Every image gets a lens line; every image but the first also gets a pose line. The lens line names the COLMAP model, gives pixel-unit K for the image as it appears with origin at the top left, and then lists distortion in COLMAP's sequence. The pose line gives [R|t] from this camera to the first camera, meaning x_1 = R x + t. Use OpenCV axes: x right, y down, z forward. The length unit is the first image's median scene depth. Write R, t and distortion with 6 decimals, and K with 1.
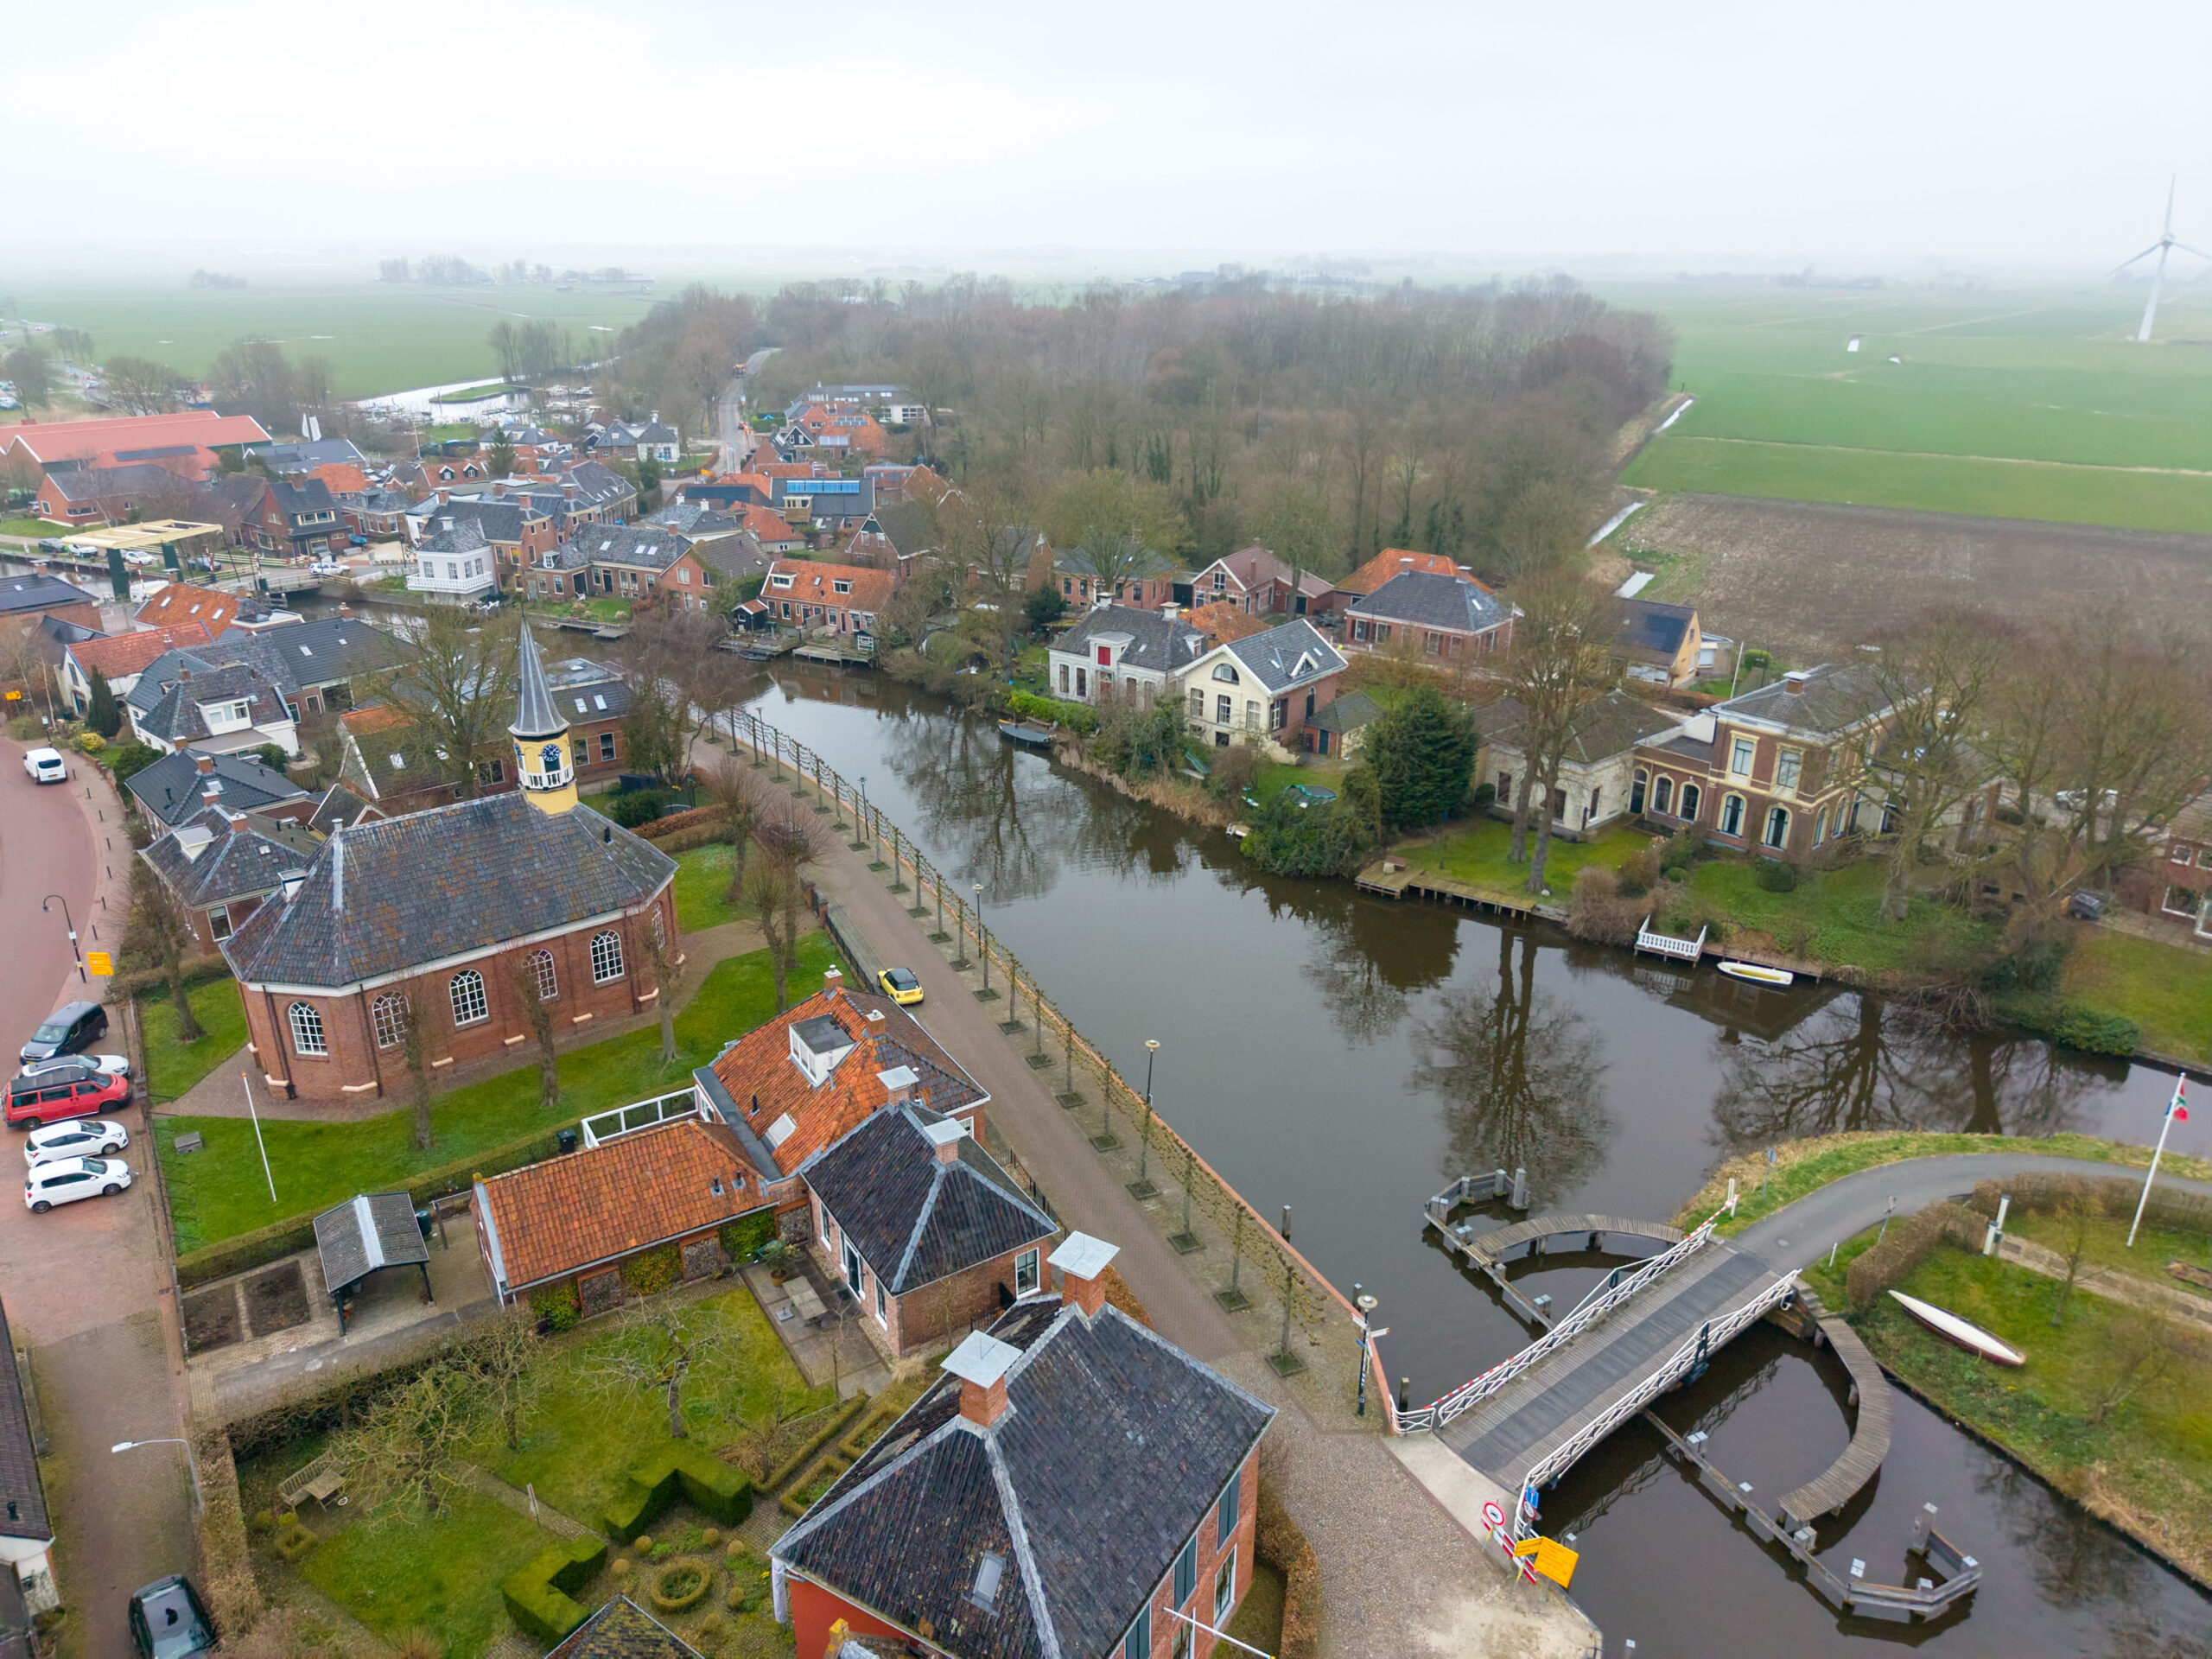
lens RADIAL K [[1523.9, 0, 1110.1], [0, 1523.9, 851.6], [0, 0, 1]] dist [-0.002843, -0.003160]
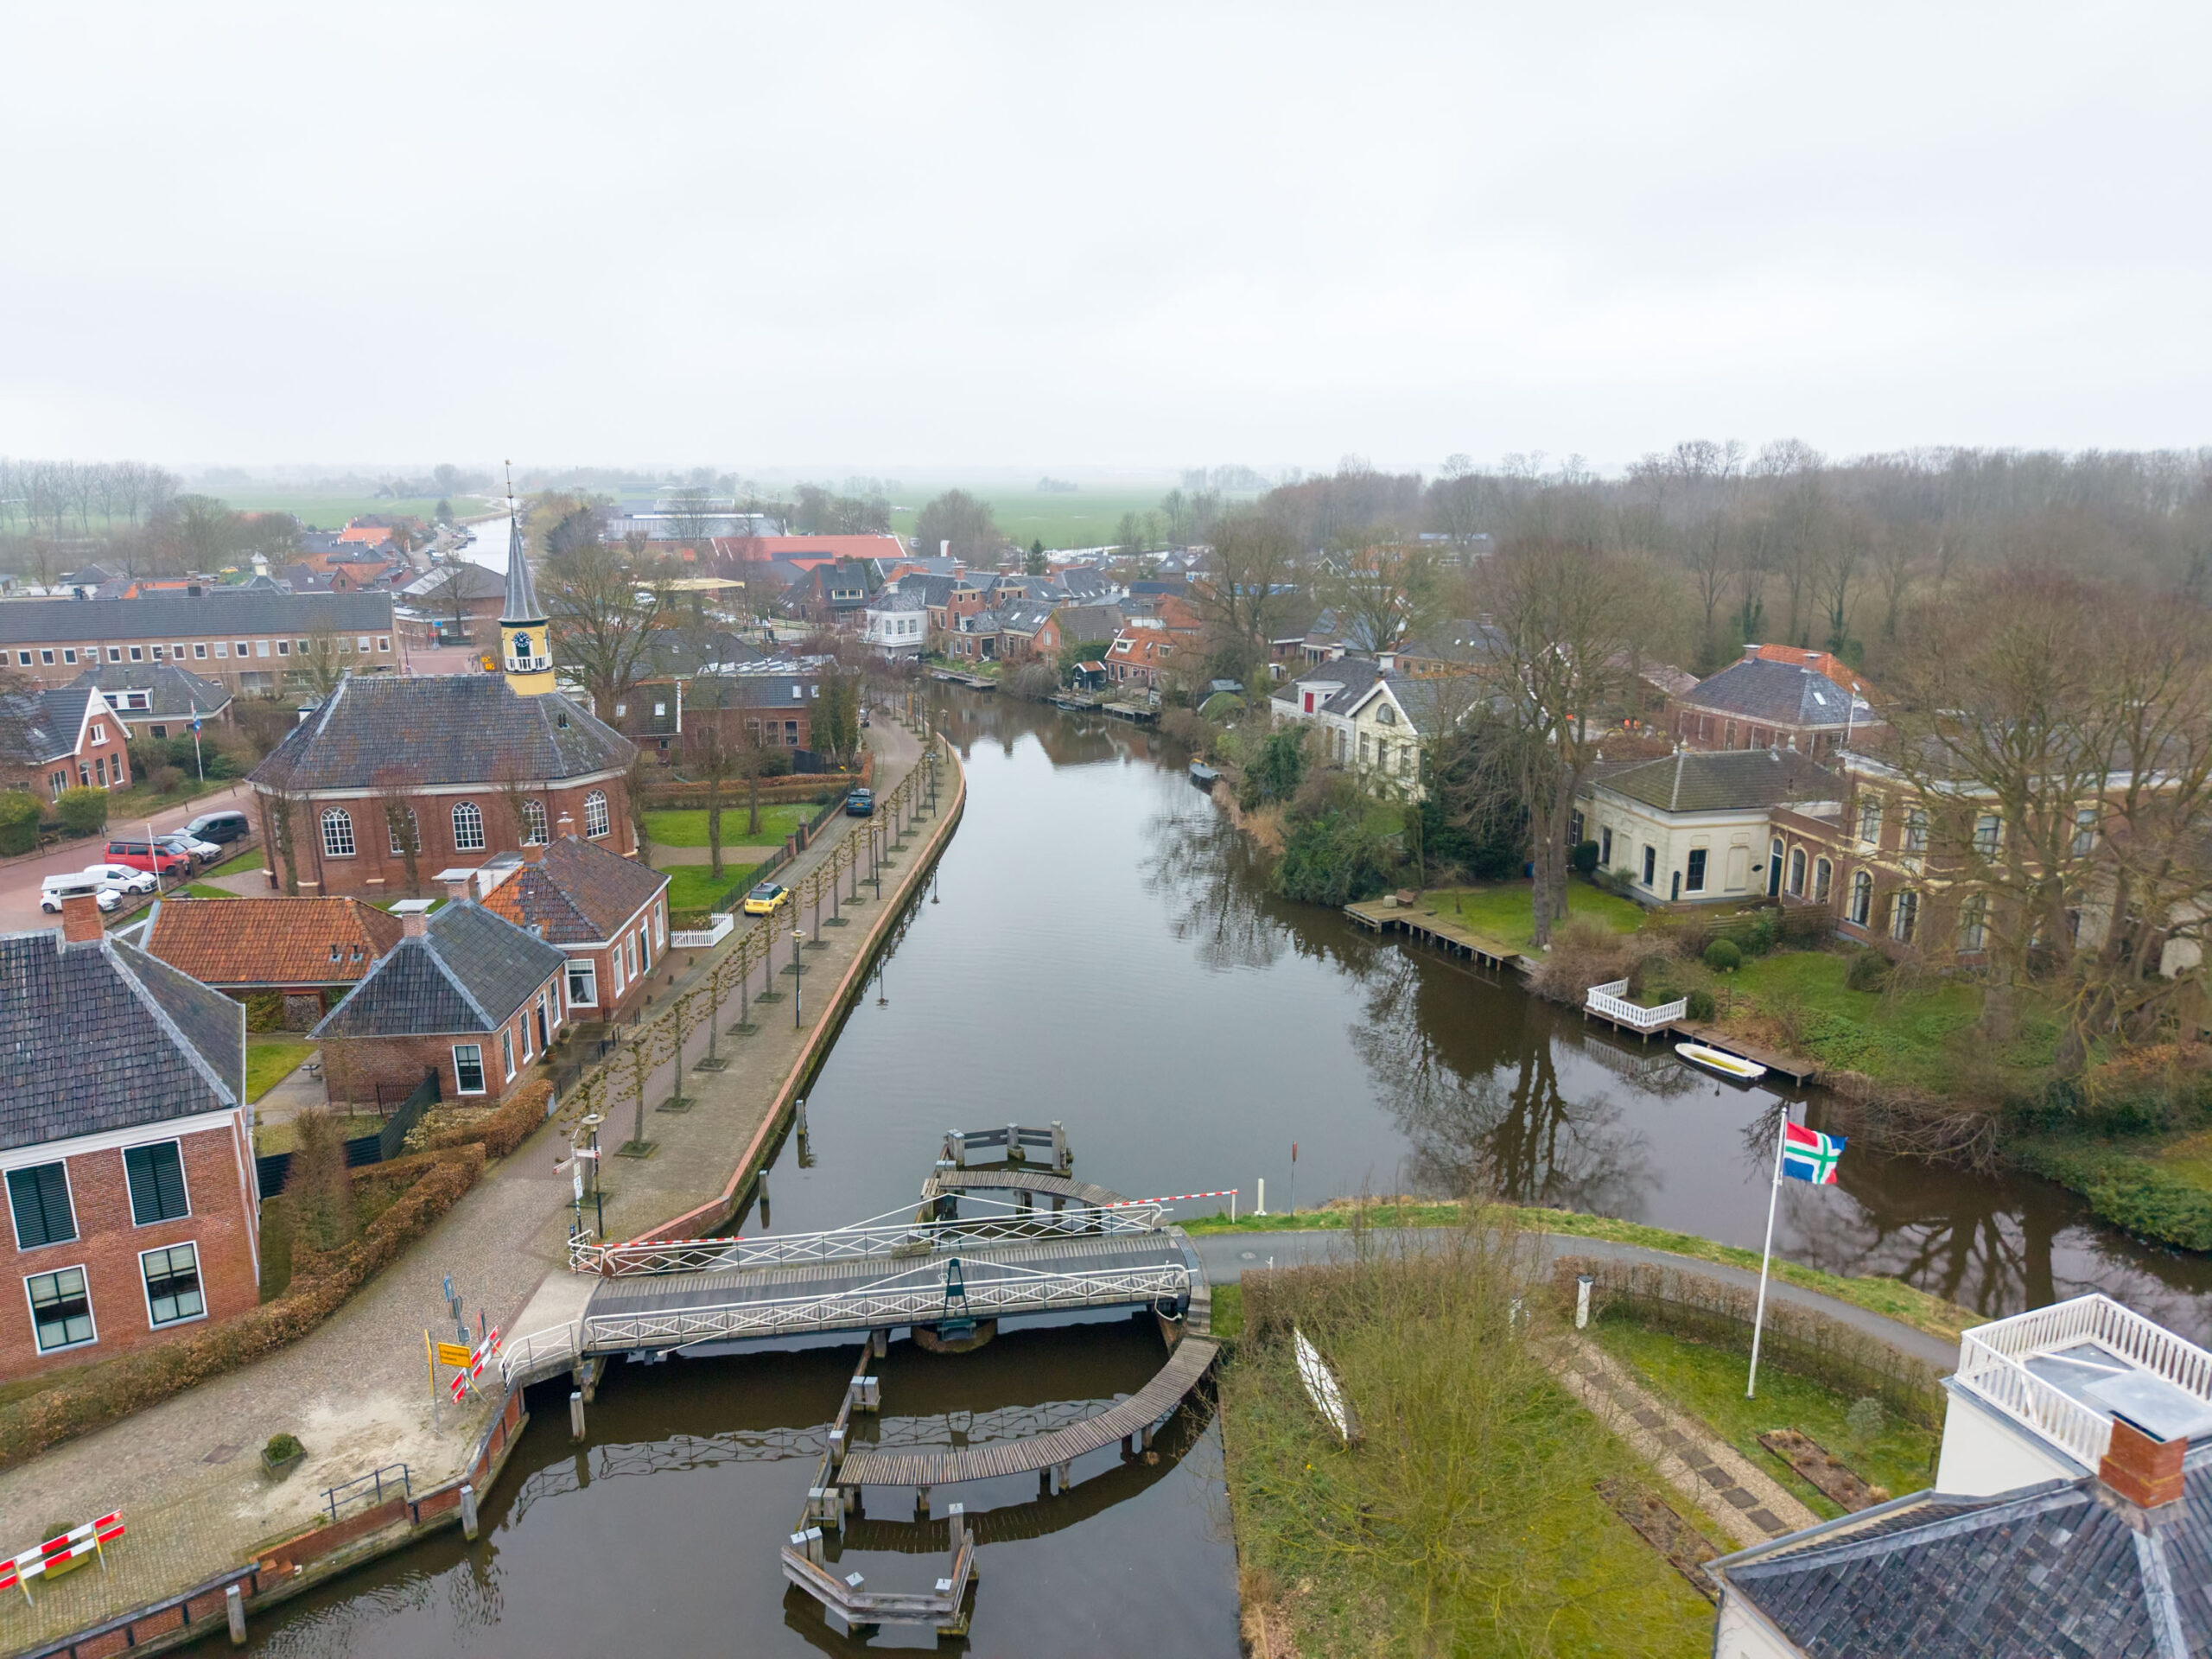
lens RADIAL K [[1534.2, 0, 1106.0], [0, 1534.2, 829.5], [0, 0, 1]] dist [-0.042599, -0.000259]
pose [[0.869624, 0.108373, -0.481674, 0.431975], [-0.181664, 0.977404, -0.108072, 0.088411], [0.459078, 0.181485, 0.869661, 0.175612]]
